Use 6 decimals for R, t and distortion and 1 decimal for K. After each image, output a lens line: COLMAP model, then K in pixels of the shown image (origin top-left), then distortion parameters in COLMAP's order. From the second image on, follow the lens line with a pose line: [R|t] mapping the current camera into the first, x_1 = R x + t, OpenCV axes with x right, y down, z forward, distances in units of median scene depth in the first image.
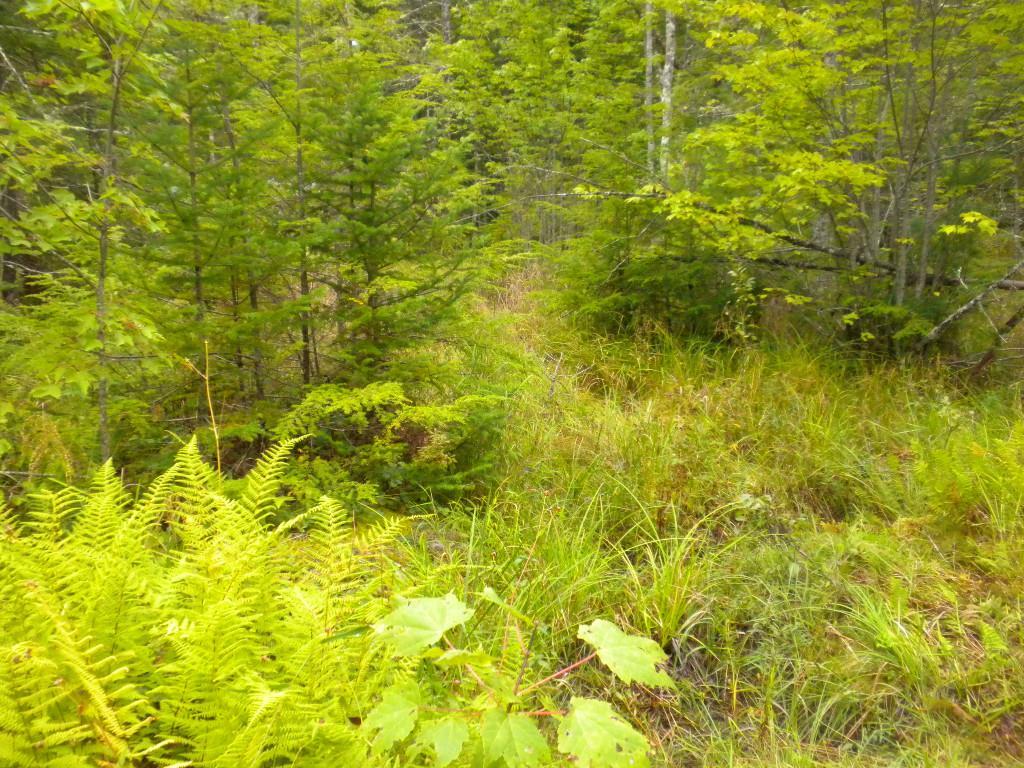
lens RADIAL K [[1060.8, 0, 512.0], [0, 1060.8, 384.0], [0, 0, 1]] dist [0.017137, -0.019650]
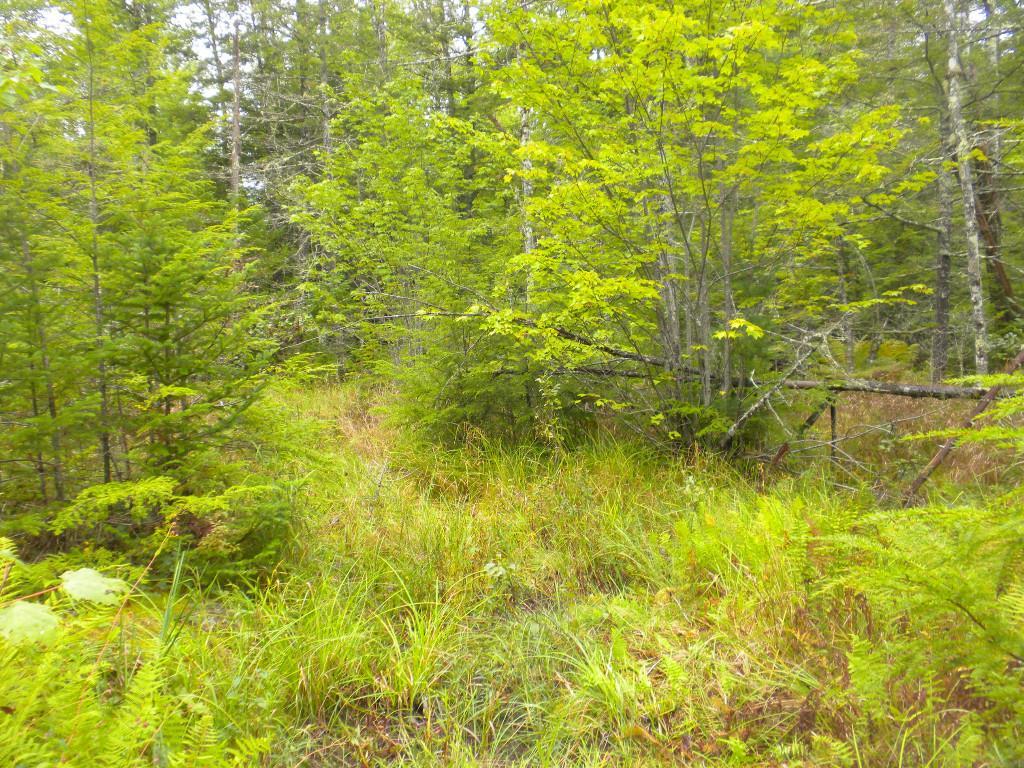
lens RADIAL K [[1060.8, 0, 512.0], [0, 1060.8, 384.0], [0, 0, 1]] dist [0.017137, -0.019650]
pose [[0.996937, -0.034099, 0.070380, 0.097744], [0.042341, 0.991973, -0.119151, 0.028232], [-0.065752, 0.121766, 0.990379, -0.085370]]
